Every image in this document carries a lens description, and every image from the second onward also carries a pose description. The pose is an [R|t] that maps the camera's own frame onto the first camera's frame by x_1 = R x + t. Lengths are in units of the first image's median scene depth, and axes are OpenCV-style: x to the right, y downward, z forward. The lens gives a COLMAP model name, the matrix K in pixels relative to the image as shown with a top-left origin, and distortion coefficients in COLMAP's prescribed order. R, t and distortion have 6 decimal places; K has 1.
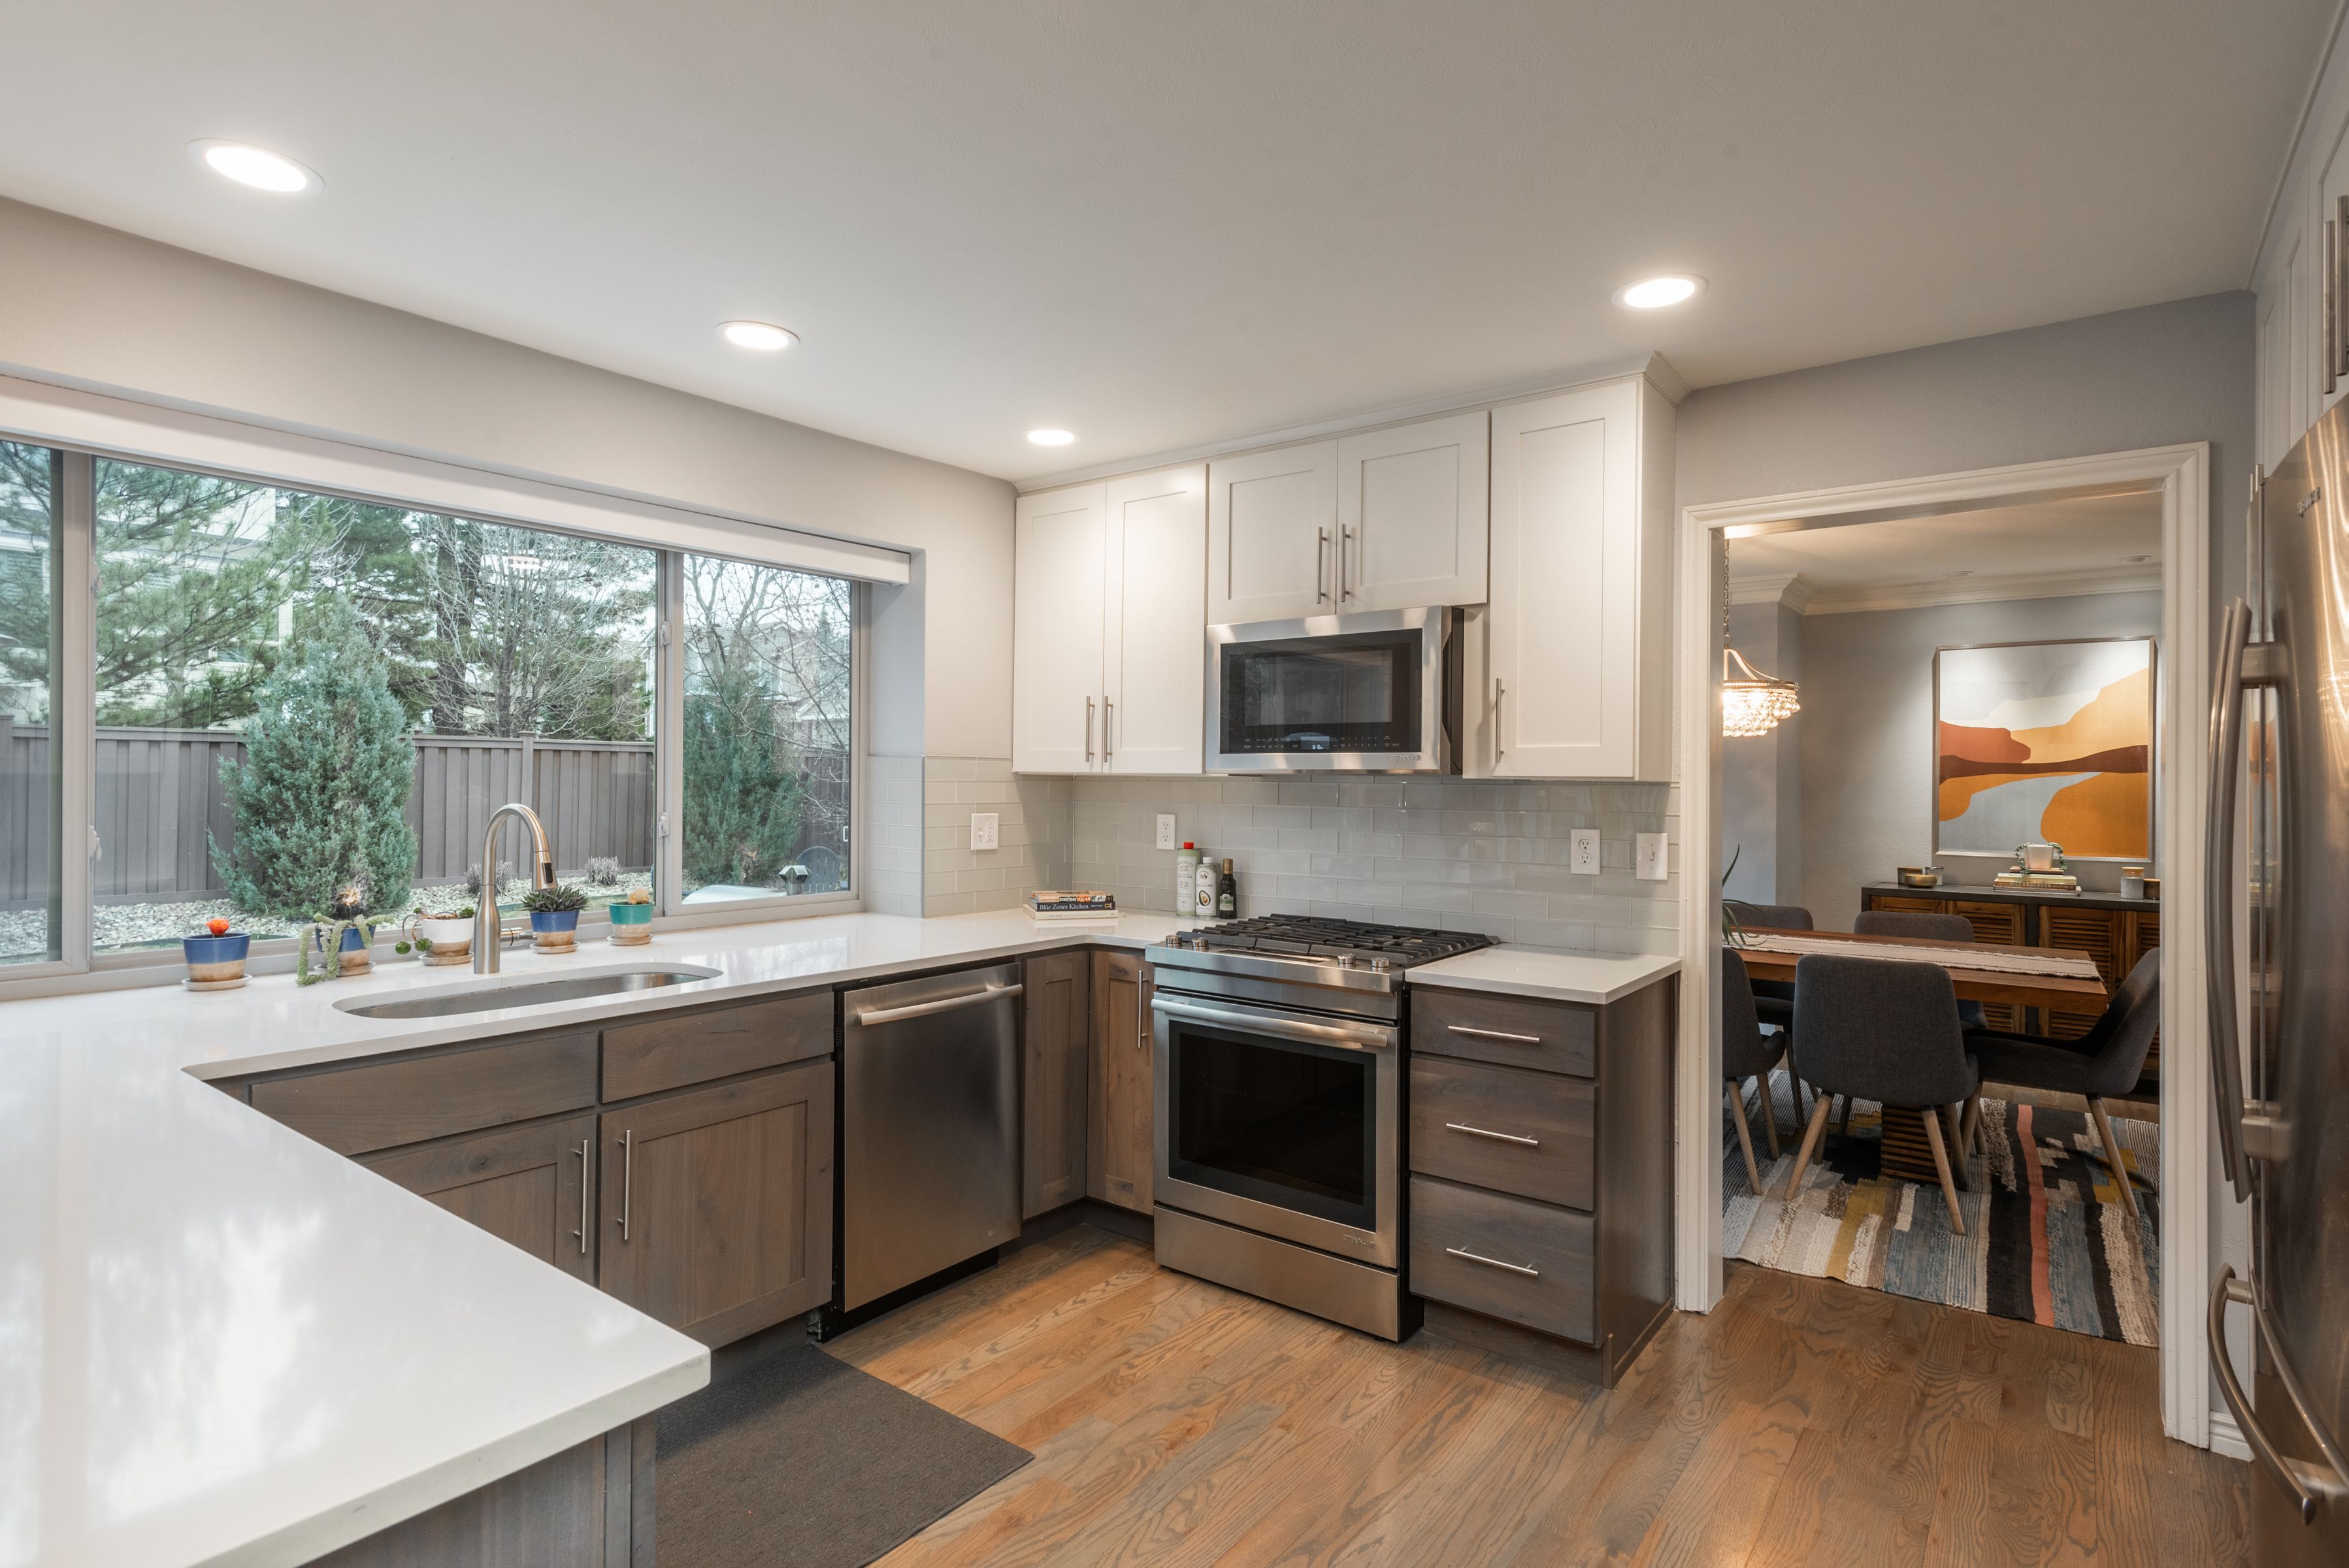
lens RADIAL K [[1184.4, 0, 1183.0], [0, 1184.4, 784.0], [0, 0, 1]] dist [0.018645, -0.008210]
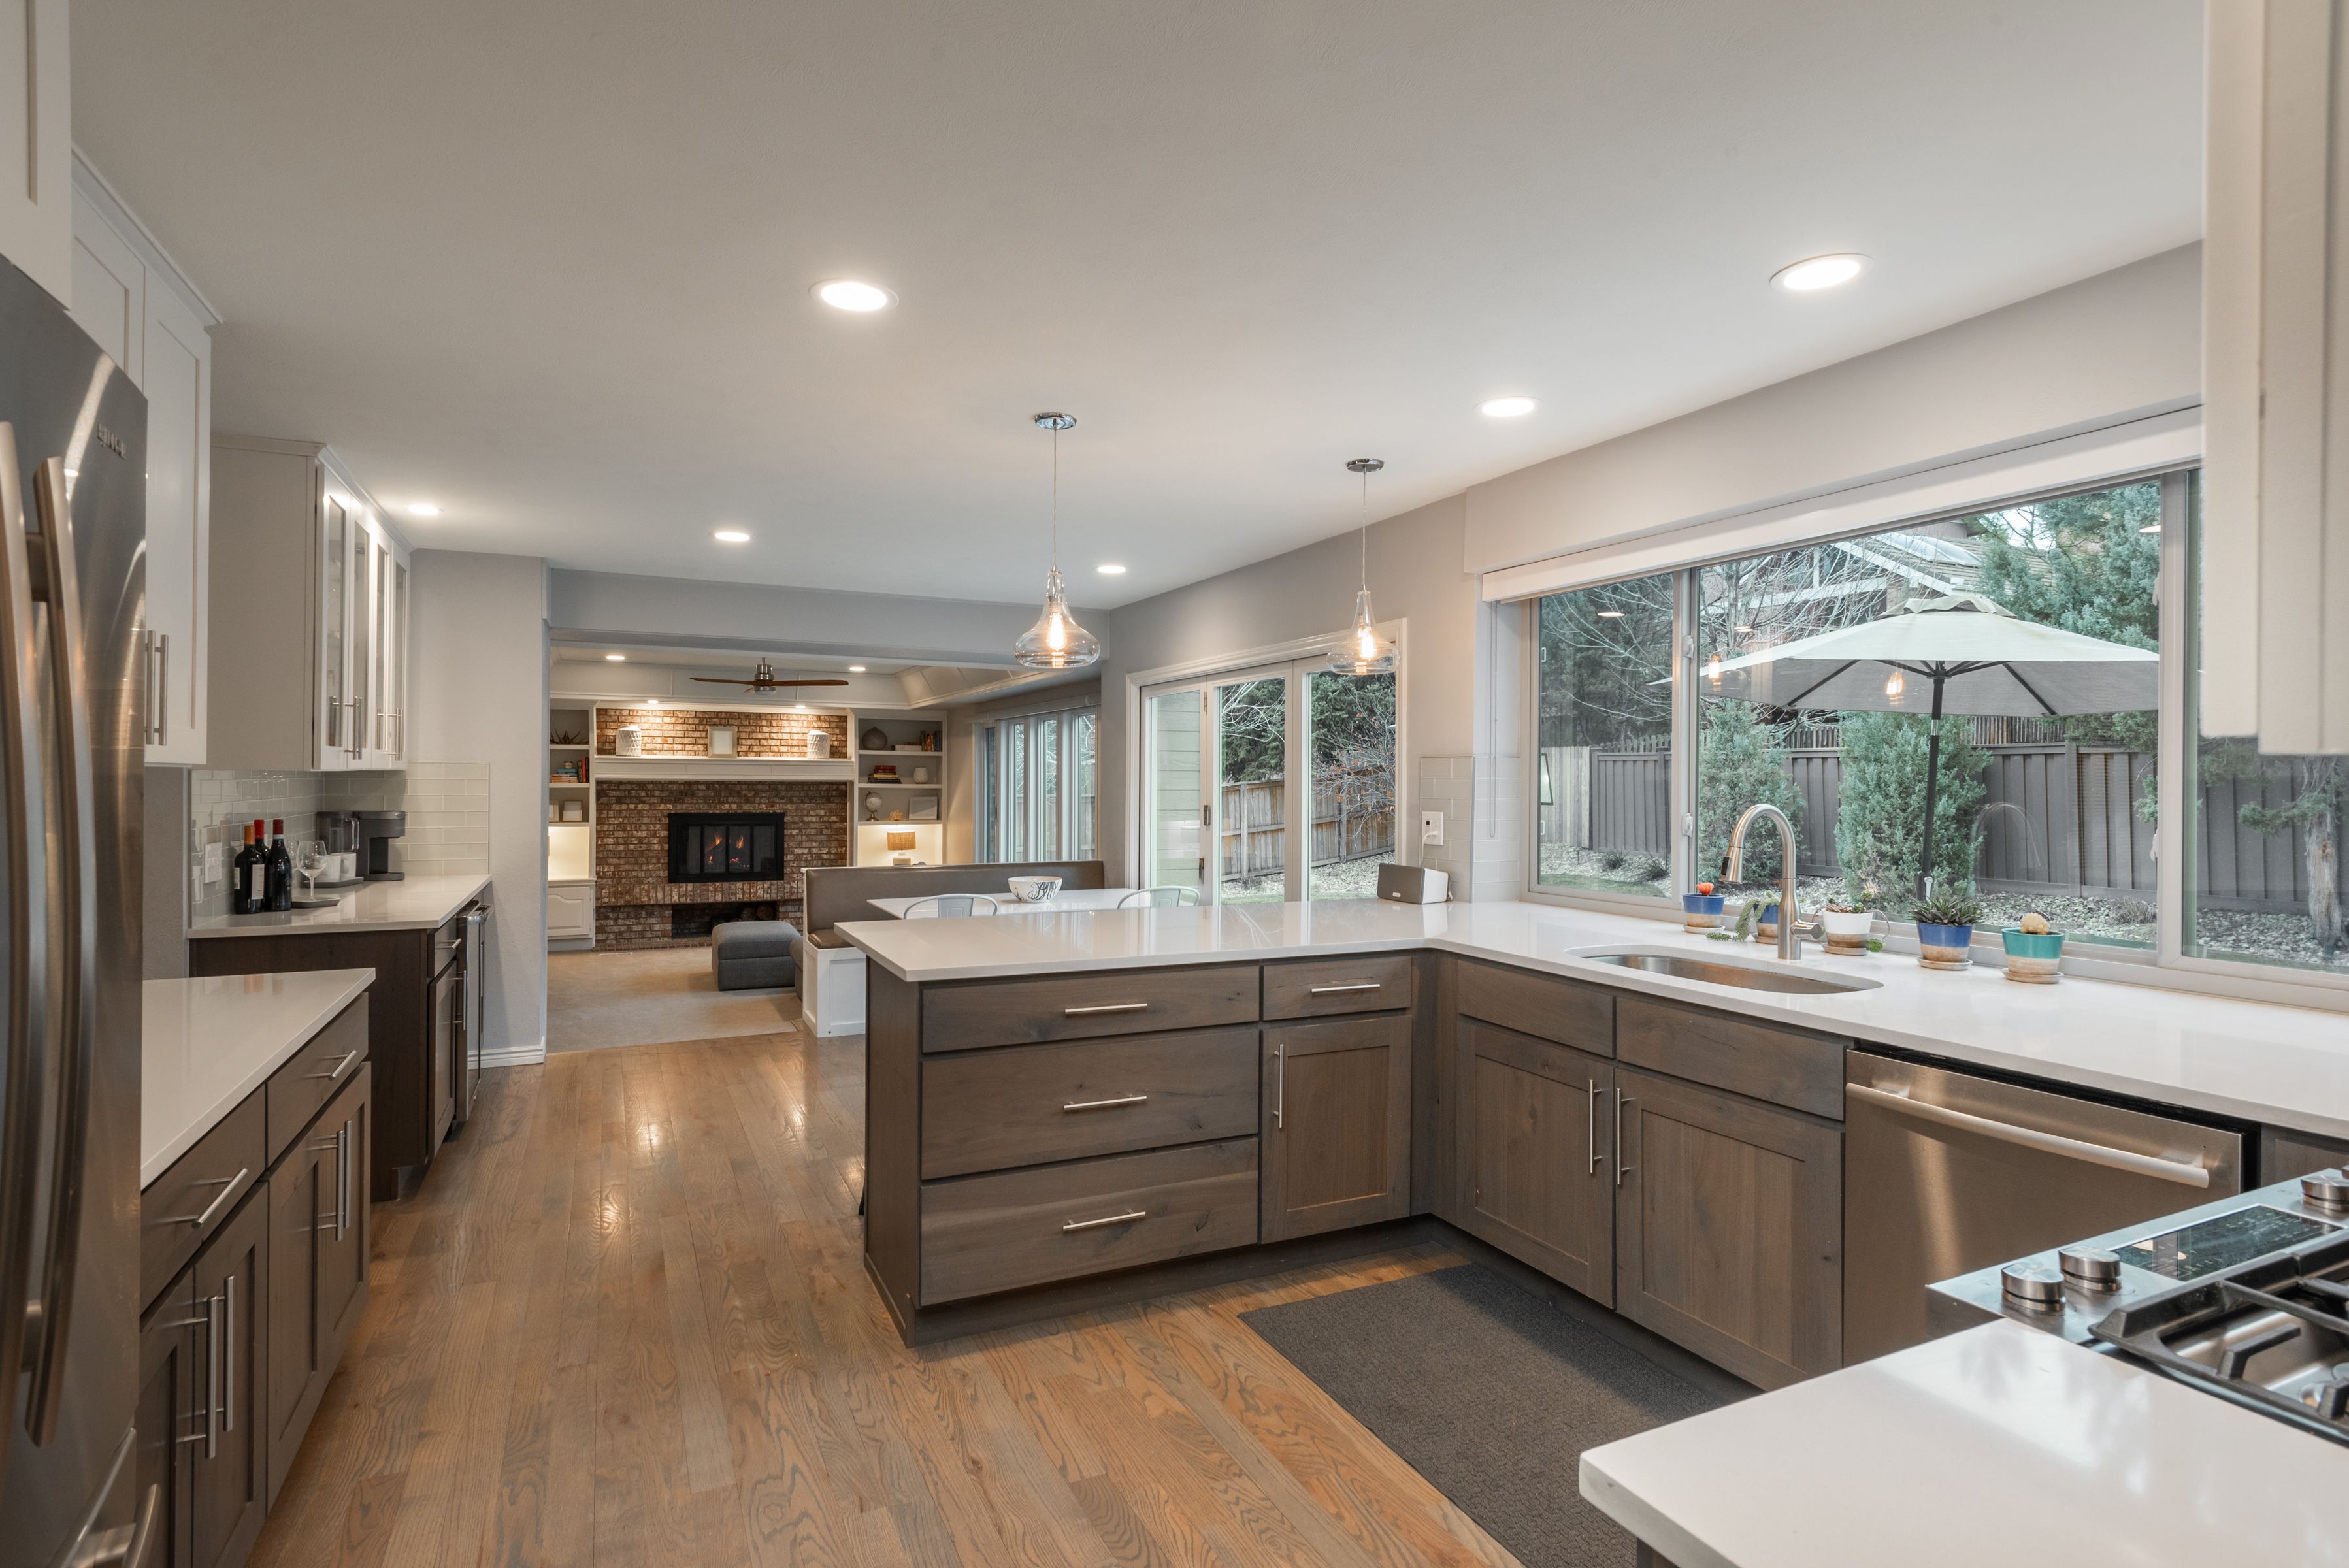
lens RADIAL K [[1184.4, 0, 1152.7], [0, 1184.4, 780.8], [0, 0, 1]] dist [0.018645, -0.008210]
pose [[-0.474175, -0.006668, -0.880405, 0.533661], [-0.008120, 0.999962, -0.003200, 0.003050], [0.880393, 0.005632, -0.474212, 0.819971]]
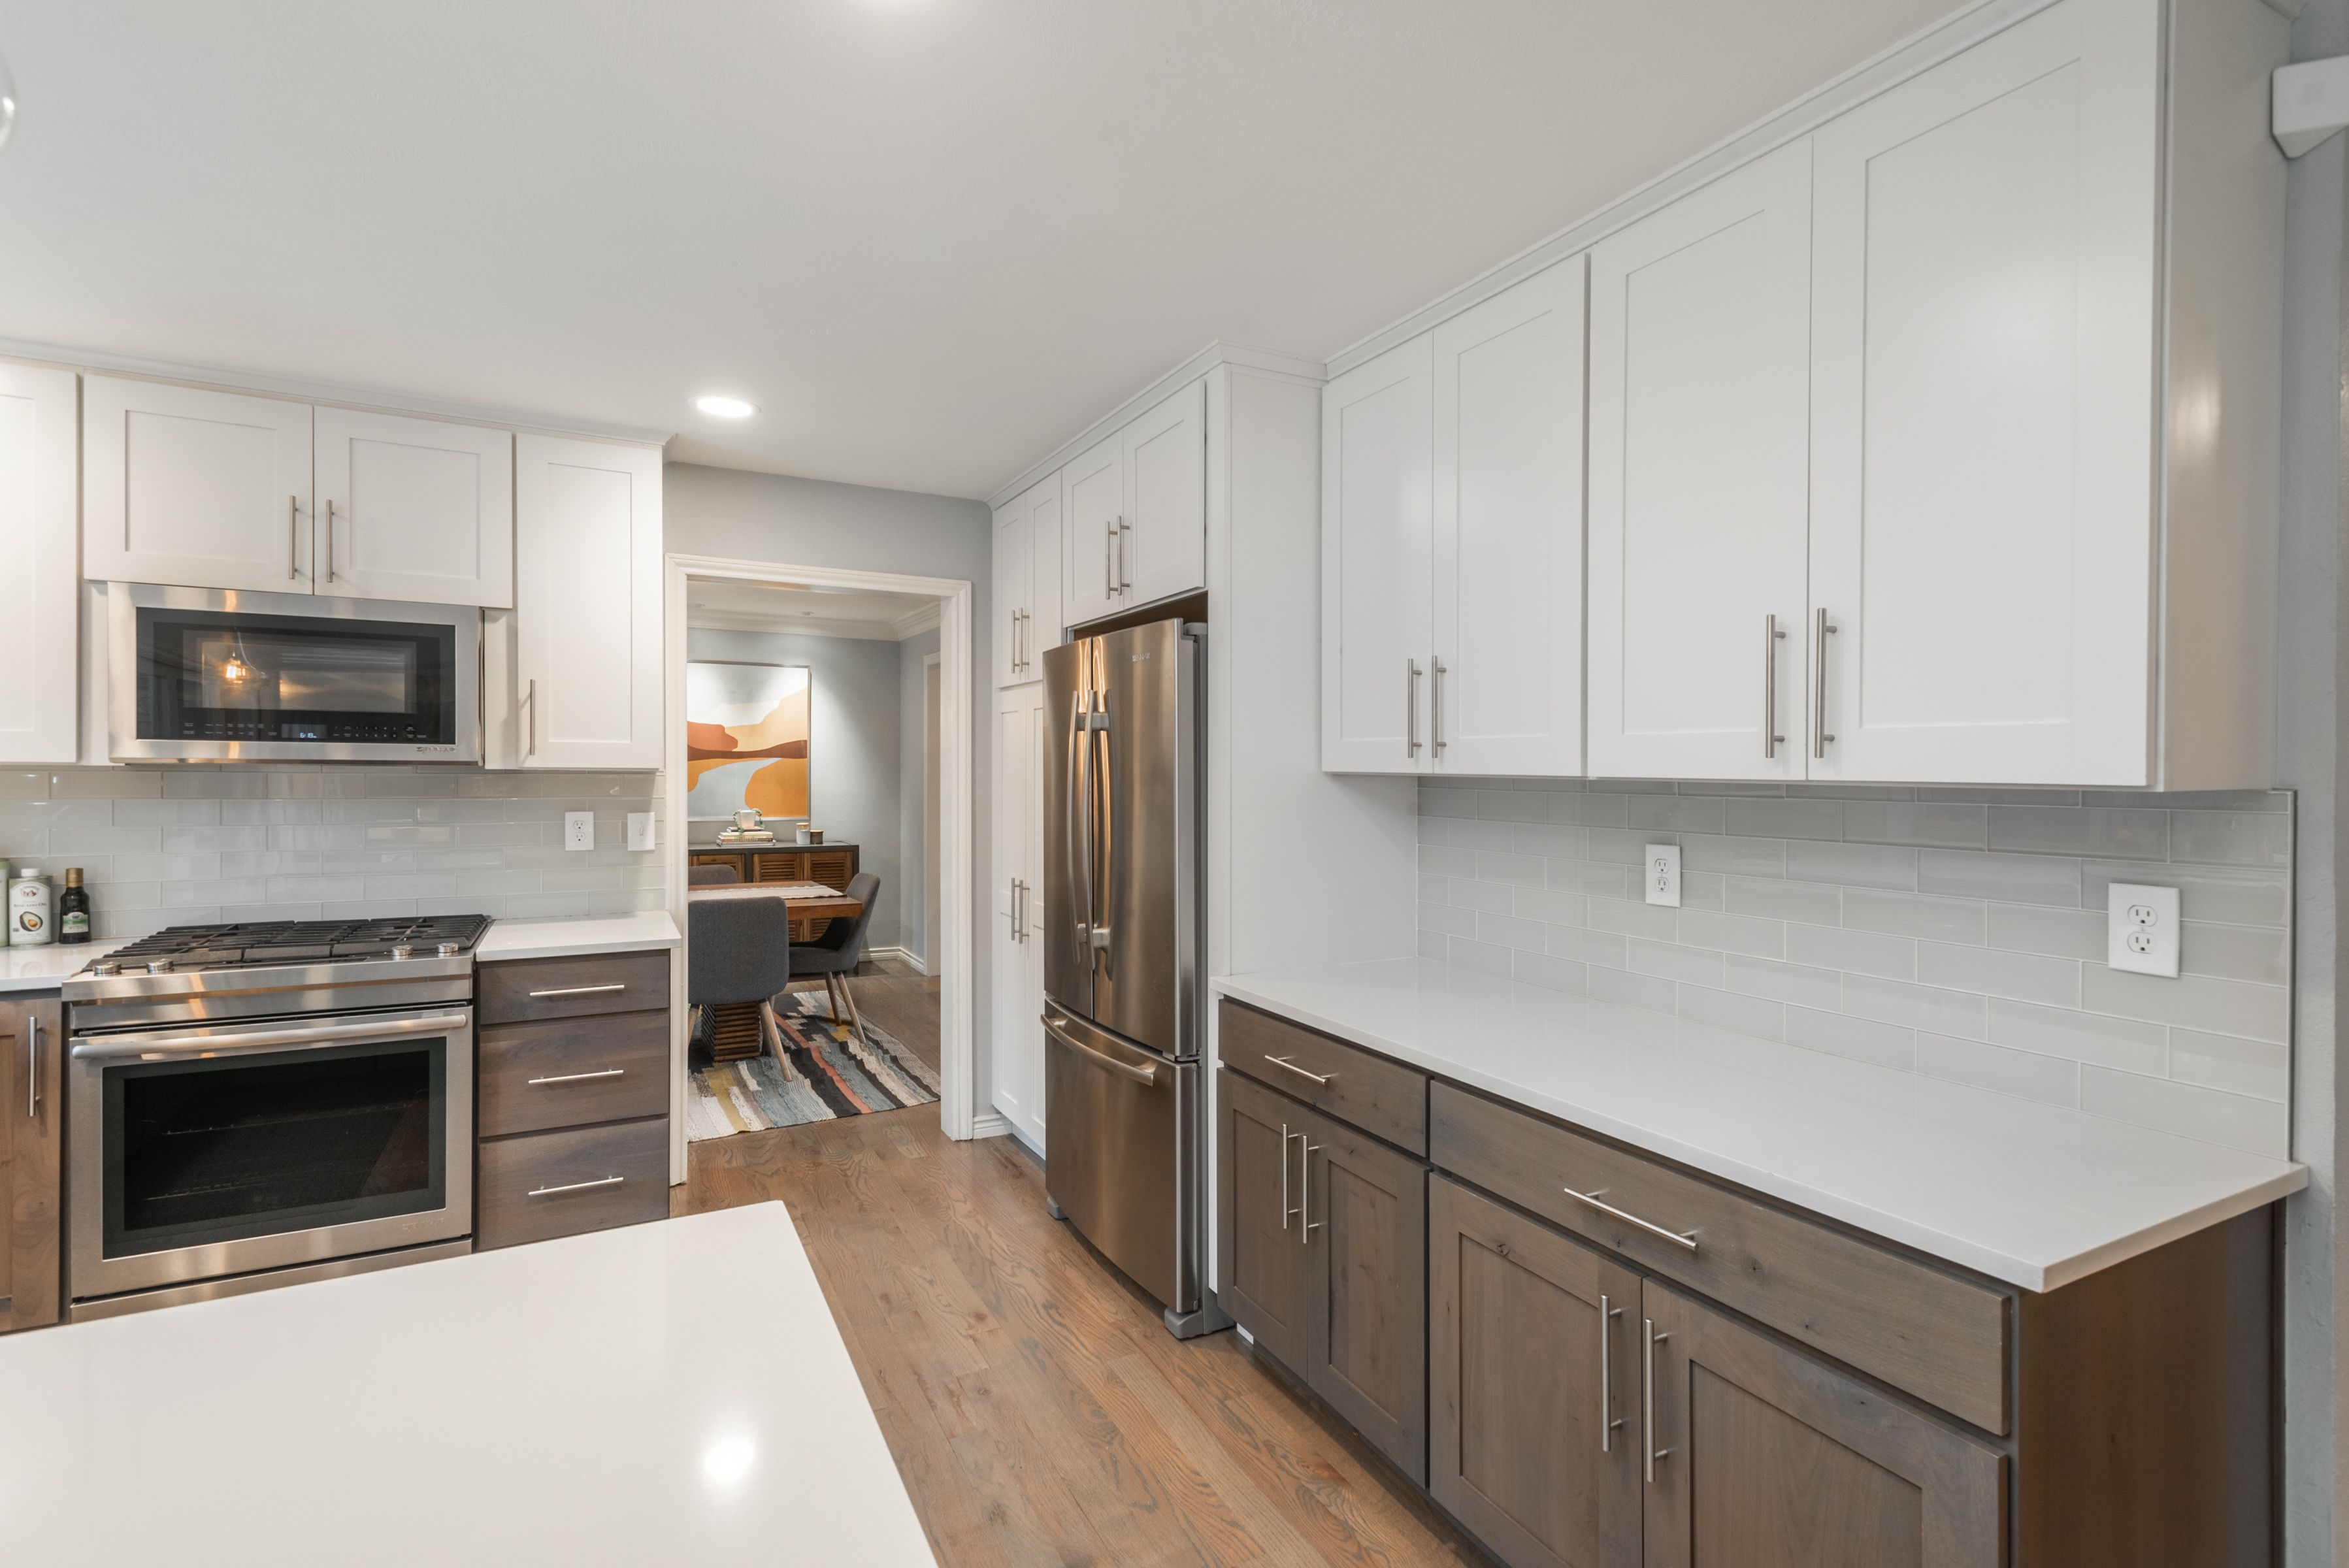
lens RADIAL K [[1096.0, 0, 1187.2], [0, 1096.0, 778.4], [0, 0, 1]] dist [0.011491, -0.003702]
pose [[0.419965, -0.013373, 0.907442, -0.373847], [-0.002849, 0.999867, 0.016053, -0.013183], [-0.907536, -0.009328, 0.419871, 0.008045]]
